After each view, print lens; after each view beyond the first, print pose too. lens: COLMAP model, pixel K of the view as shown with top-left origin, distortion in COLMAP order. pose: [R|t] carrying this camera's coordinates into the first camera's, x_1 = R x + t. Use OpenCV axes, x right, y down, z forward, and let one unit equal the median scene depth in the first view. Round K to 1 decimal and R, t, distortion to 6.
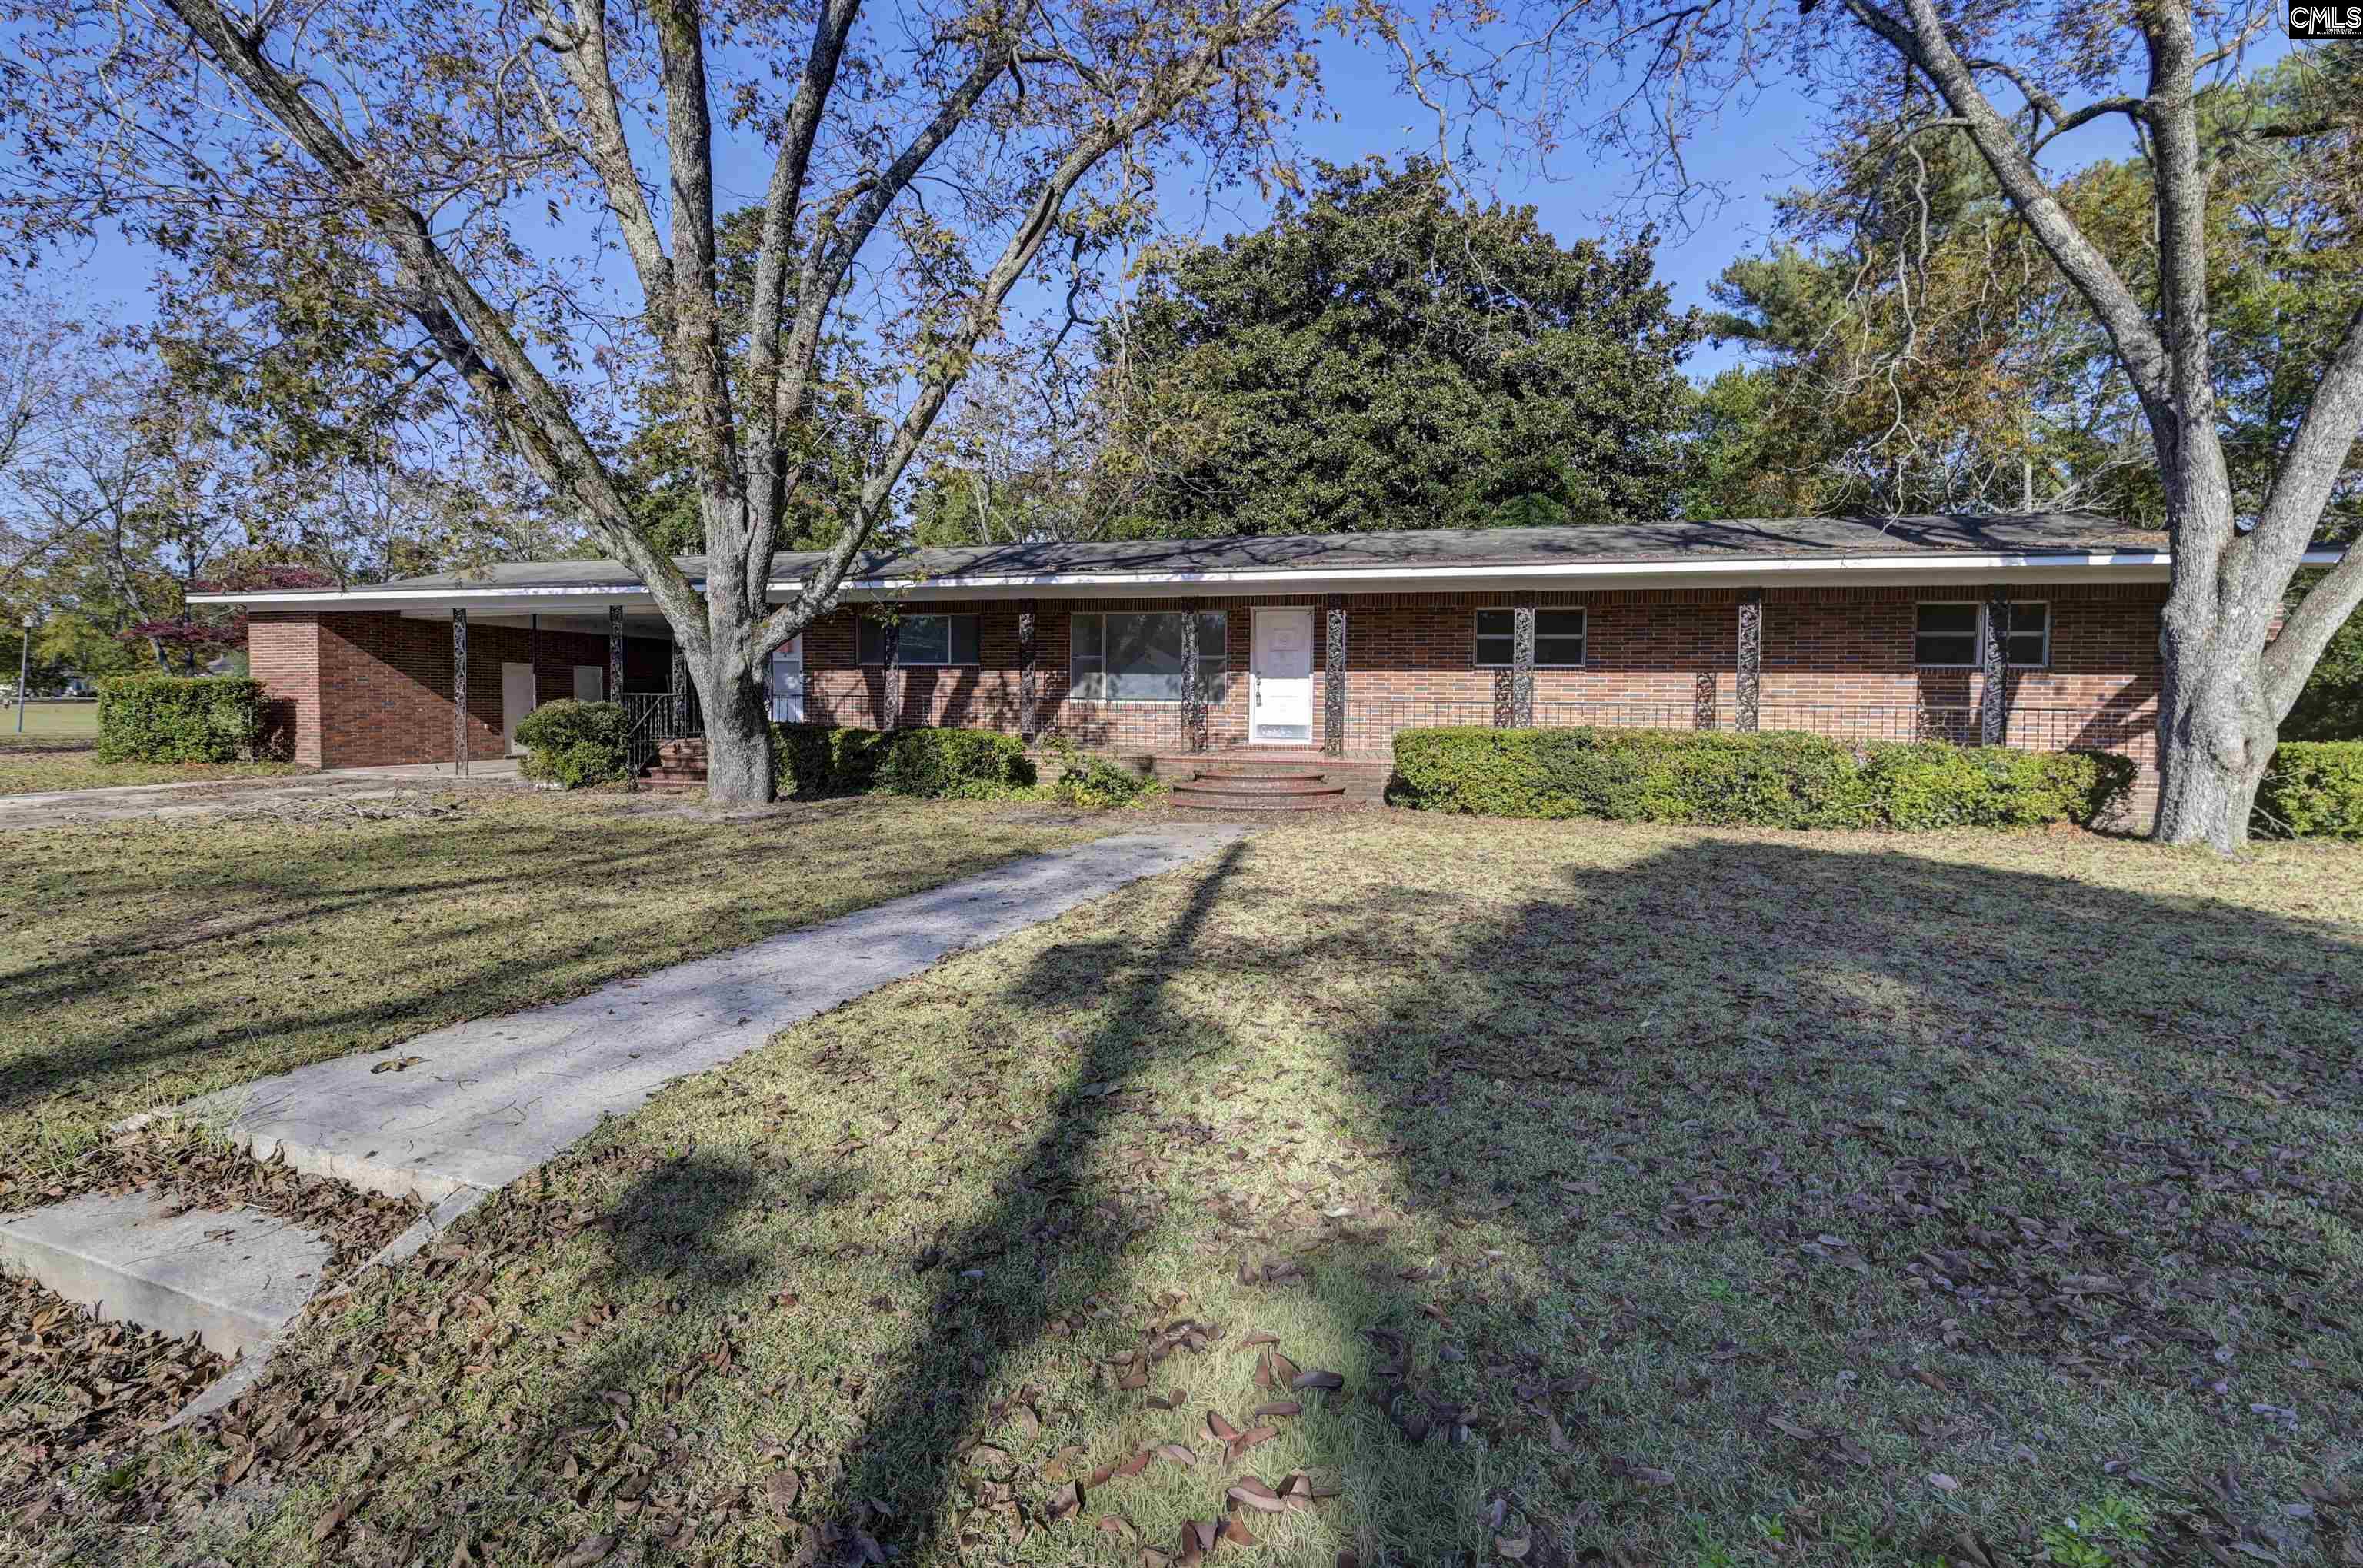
lens RADIAL K [[1072.6, 0, 1194.4], [0, 1072.6, 746.2], [0, 0, 1]] dist [-0.016428, -0.000153]
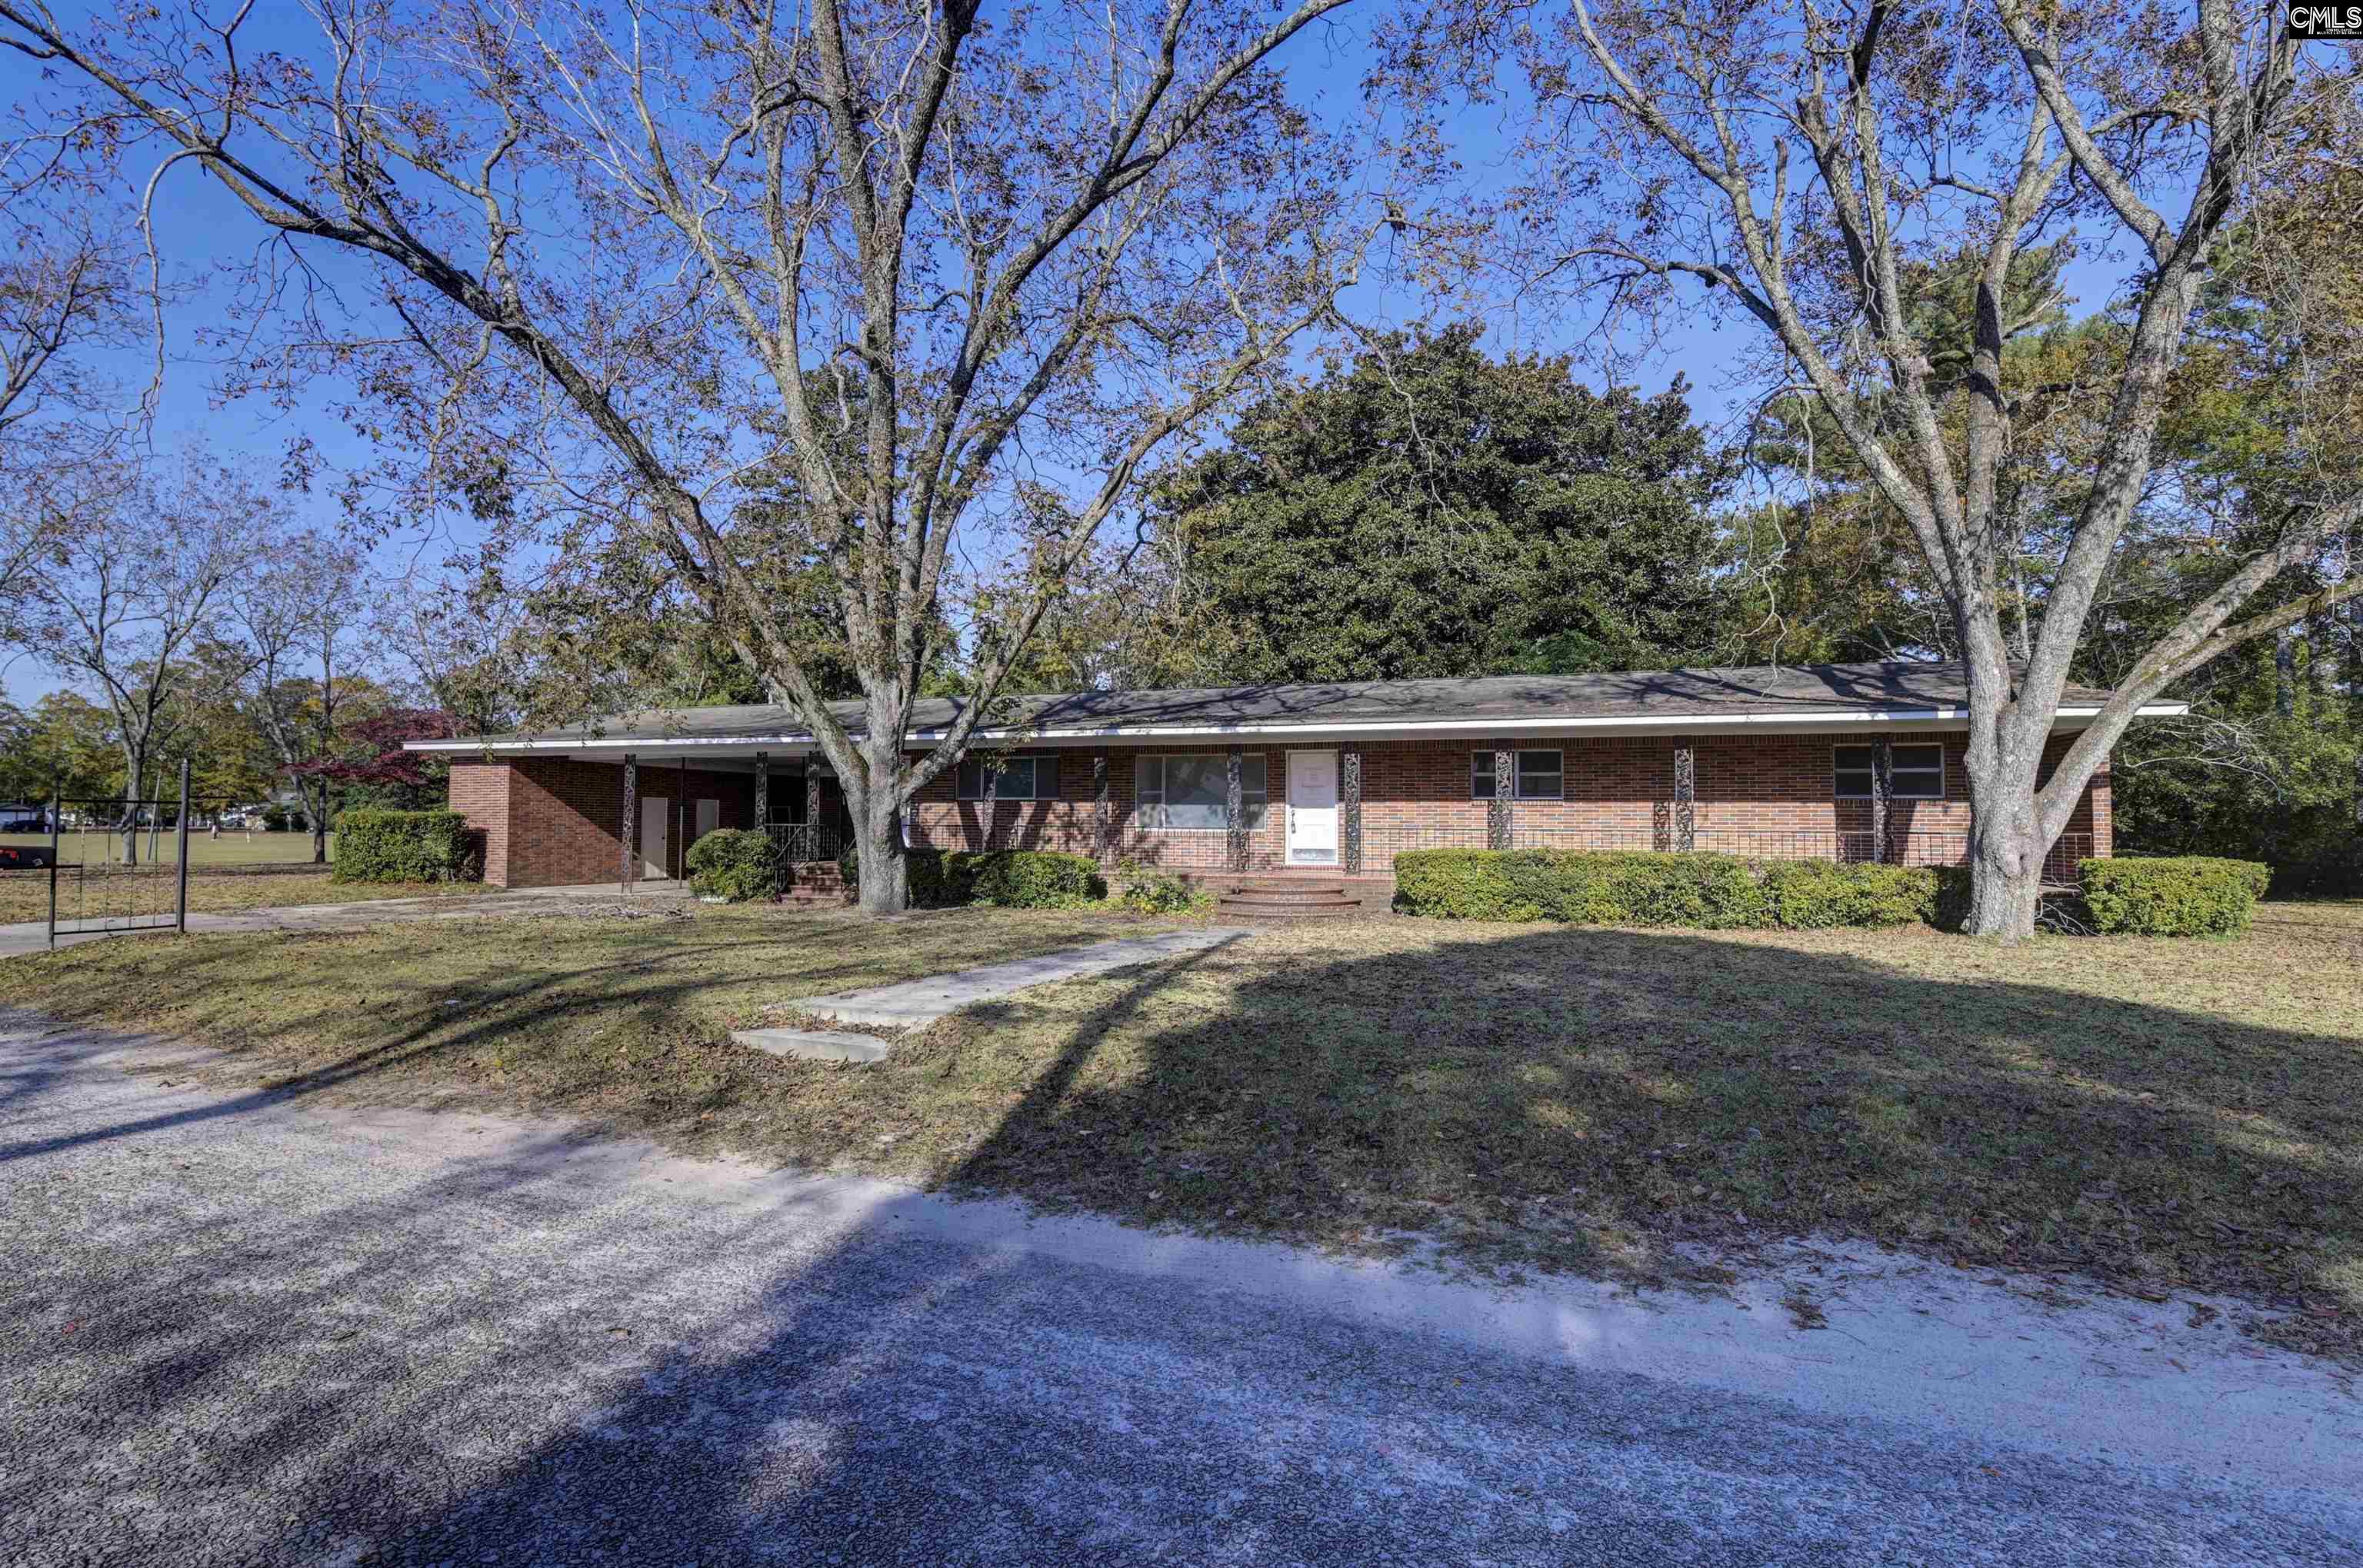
lens RADIAL K [[1168.0, 0, 1181.5], [0, 1168.0, 784.0], [0, 0, 1]] dist [0.001602, -0.000044]
pose [[0.997633, -0.006457, -0.068457, 0.022891], [0.001027, 0.996869, -0.079060, 0.010009], [0.068753, 0.078803, 0.994517, -0.277033]]
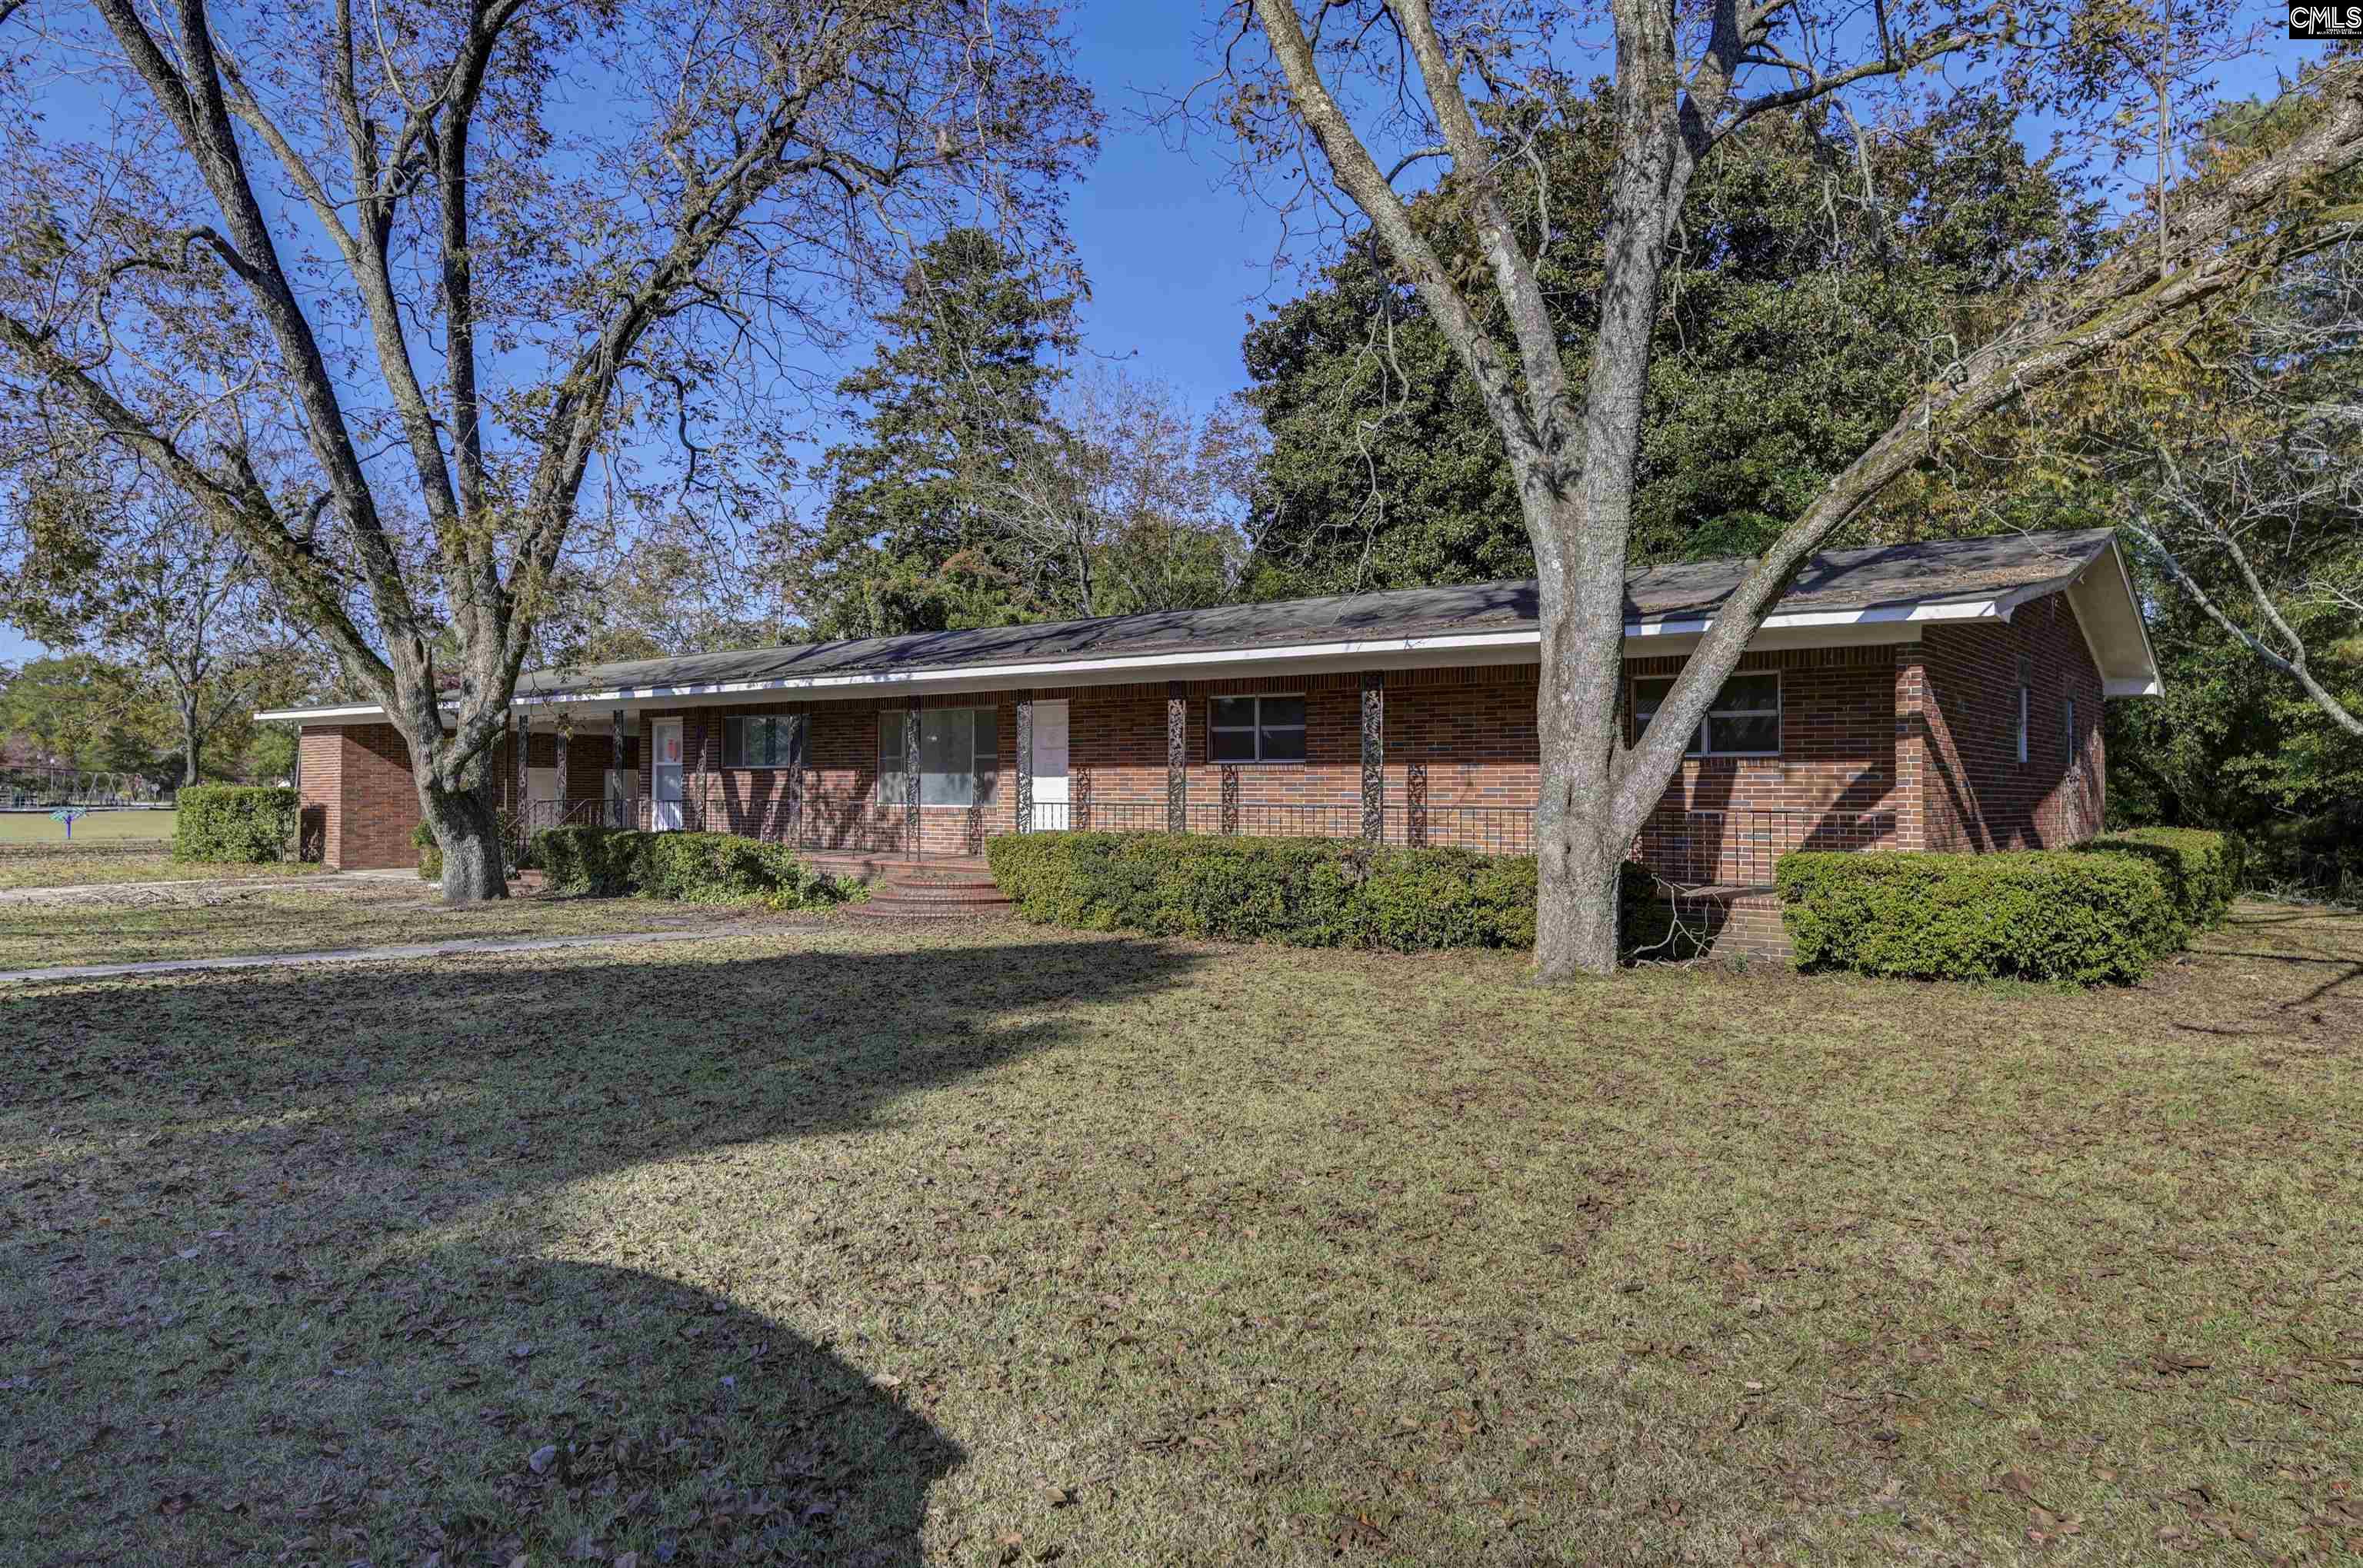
lens RADIAL K [[1521.2, 0, 1177.1], [0, 1521.2, 770.8], [0, 0, 1]] dist [0.040342, 0.000805]
pose [[0.925429, -0.013288, -0.378689, 0.601172], [-0.009254, 0.998294, -0.057644, 0.003584], [0.378809, 0.056850, 0.923727, -0.142292]]
